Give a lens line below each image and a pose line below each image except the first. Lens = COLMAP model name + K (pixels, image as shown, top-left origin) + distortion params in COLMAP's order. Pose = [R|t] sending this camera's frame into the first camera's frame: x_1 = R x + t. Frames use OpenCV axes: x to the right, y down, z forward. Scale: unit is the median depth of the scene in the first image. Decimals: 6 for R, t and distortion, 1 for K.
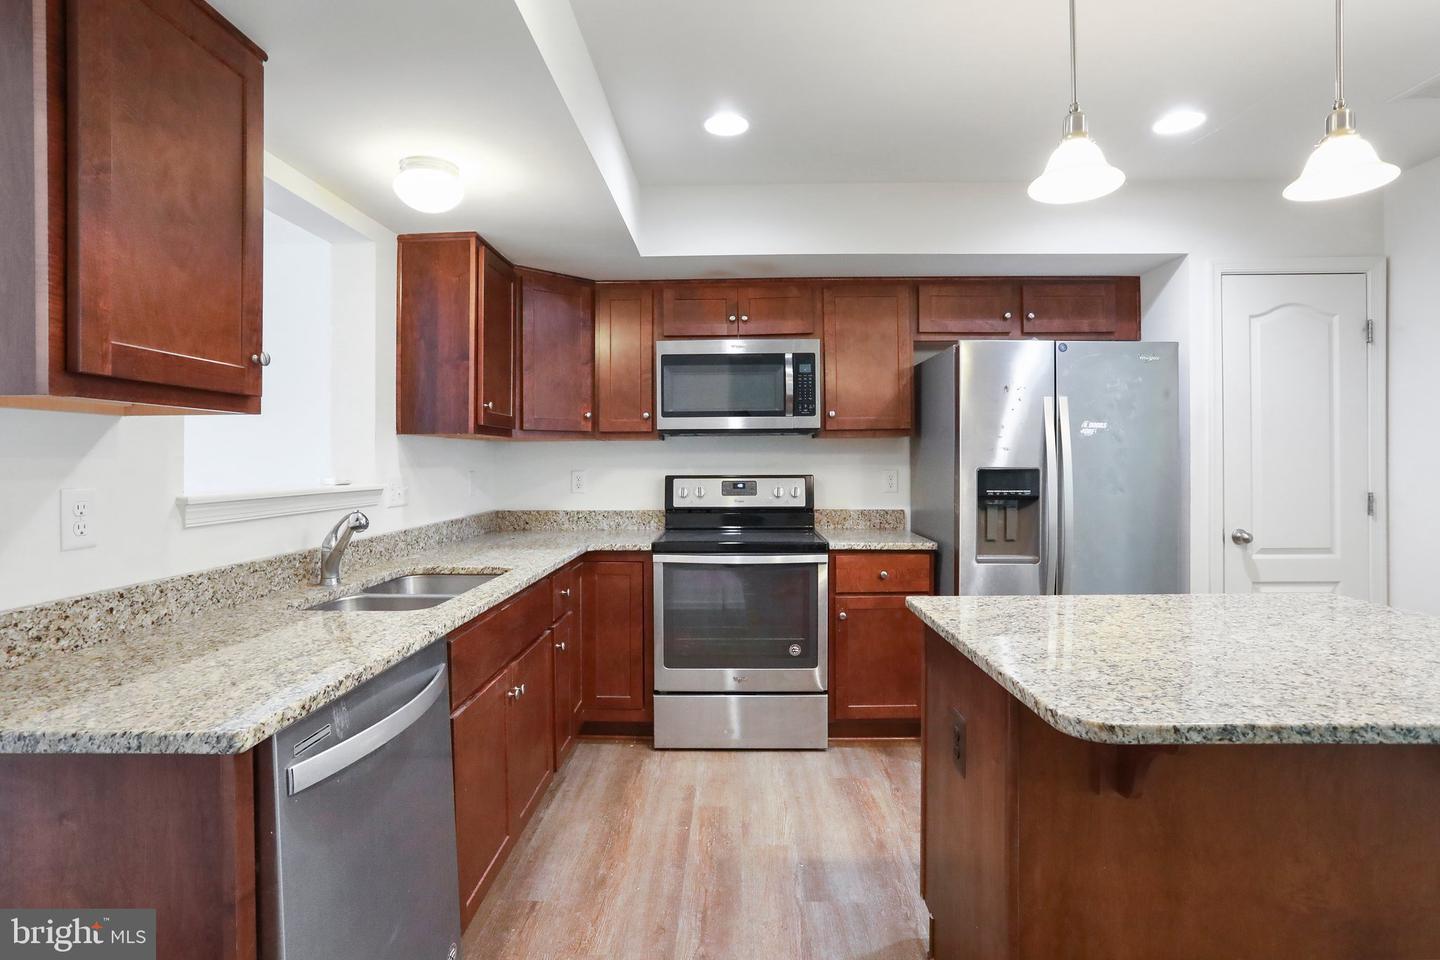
lens RADIAL K [[728.1, 0, 727.0], [0, 728.1, 463.1], [0, 0, 1]] dist [-0.046910, 0.032025]
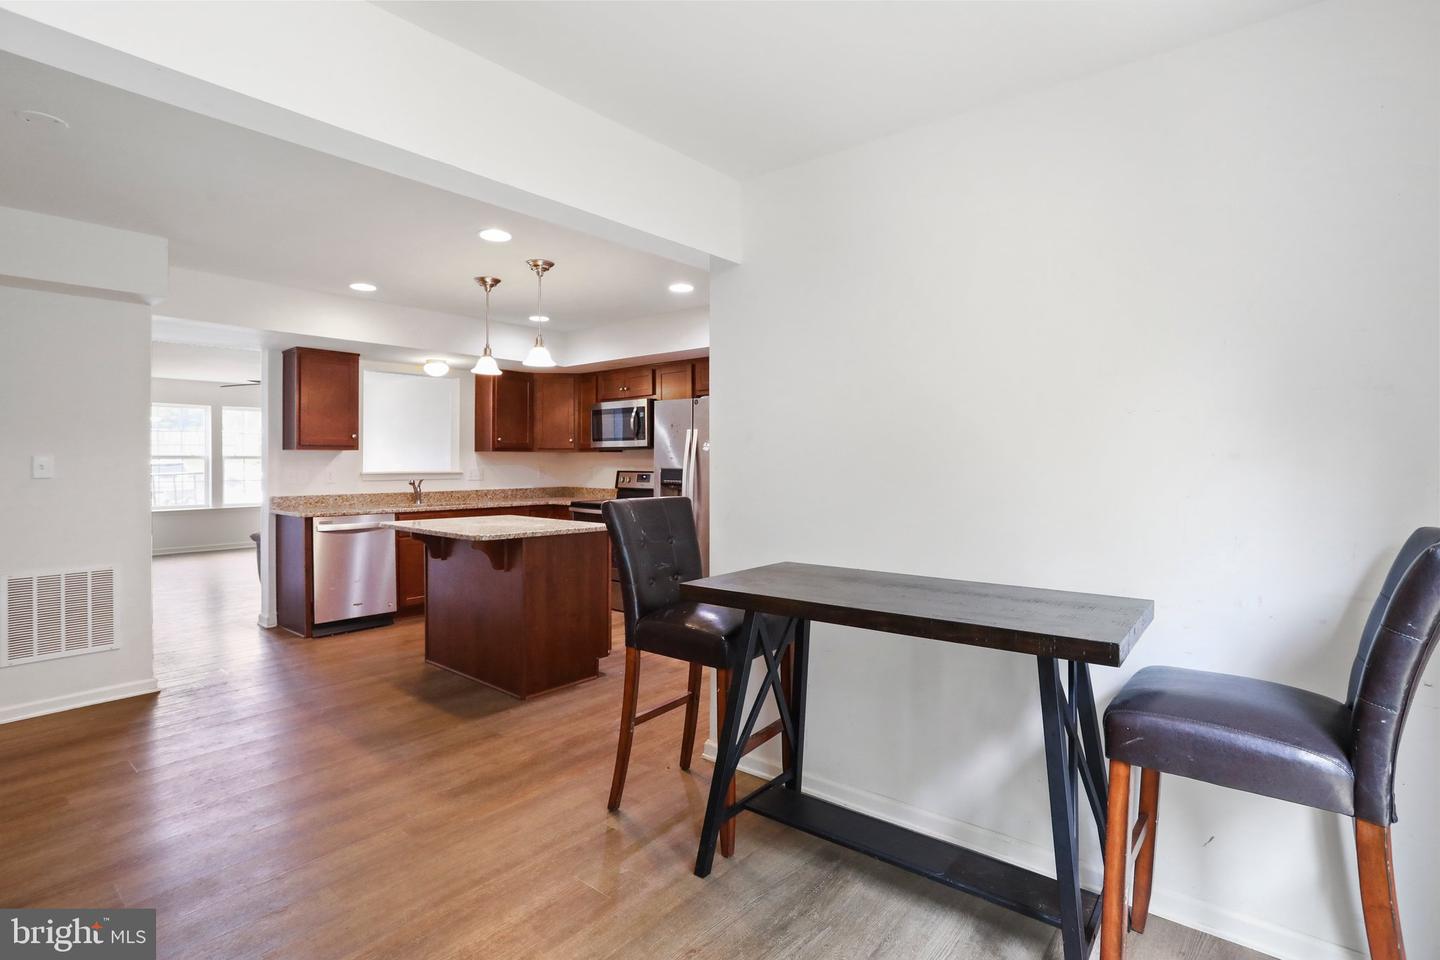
lens RADIAL K [[714.2, 0, 710.6], [0, 714.2, 471.3], [0, 0, 1]] dist [-0.023912, 0.000947]
pose [[0.763201, 0.013614, -0.646017, 1.498211], [-0.006225, 0.999887, 0.013718, -0.009168], [0.646131, -0.006449, 0.763200, -0.309754]]
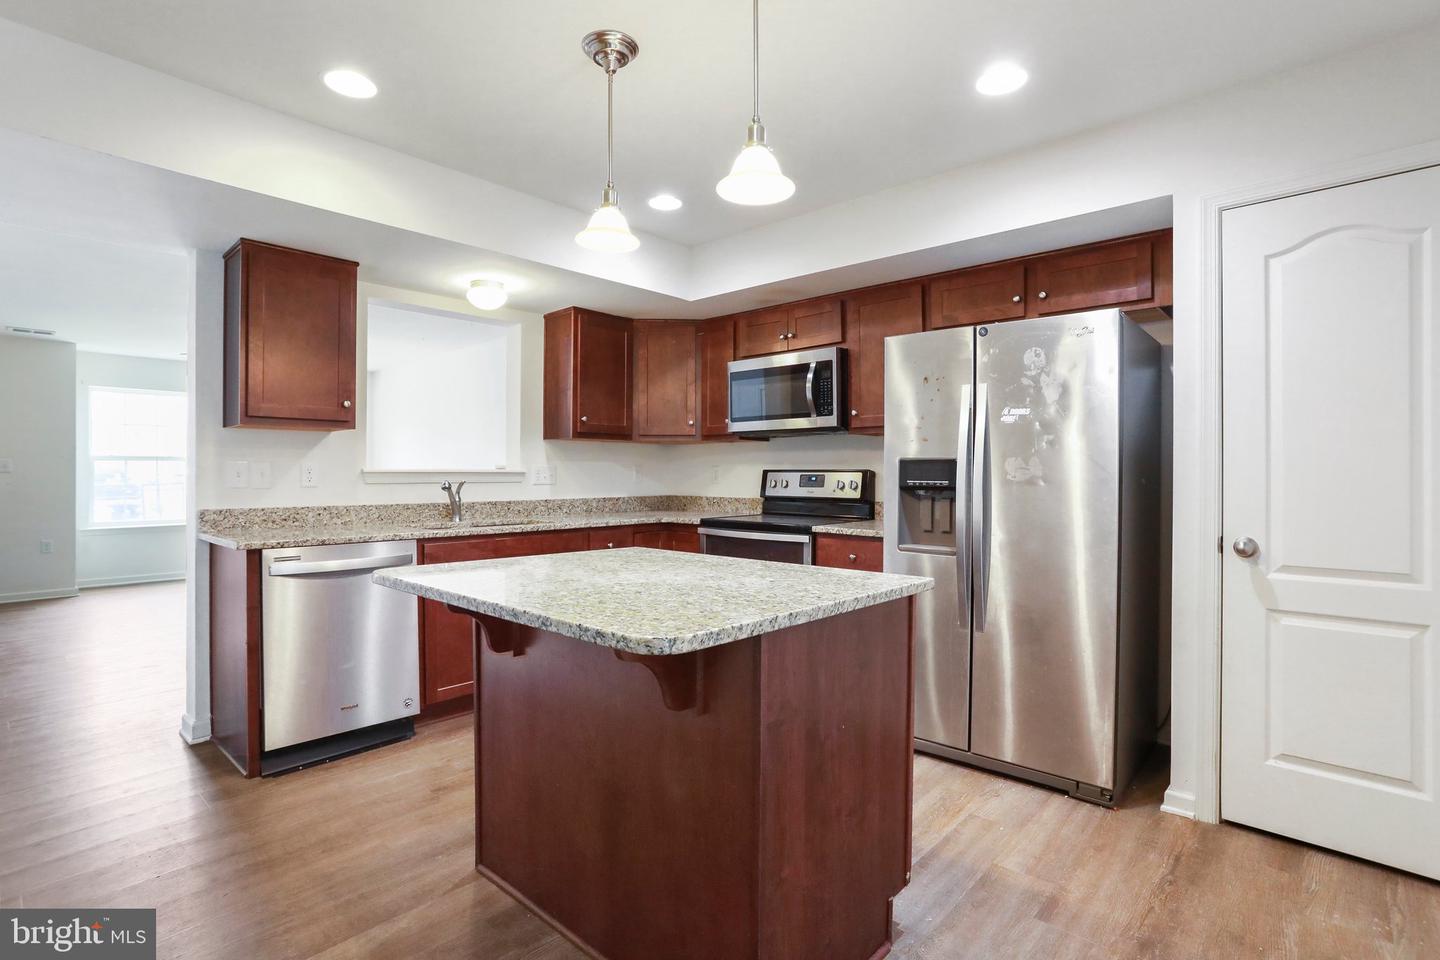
lens RADIAL K [[713.0, 0, 721.1], [0, 713.0, 484.8], [0, 0, 1]] dist [-0.025922, 0.000736]
pose [[0.745513, 0.016775, -0.666280, 0.758788], [-0.007863, 0.999835, 0.016375, 0.026478], [0.666444, -0.006968, 0.745522, 0.064014]]
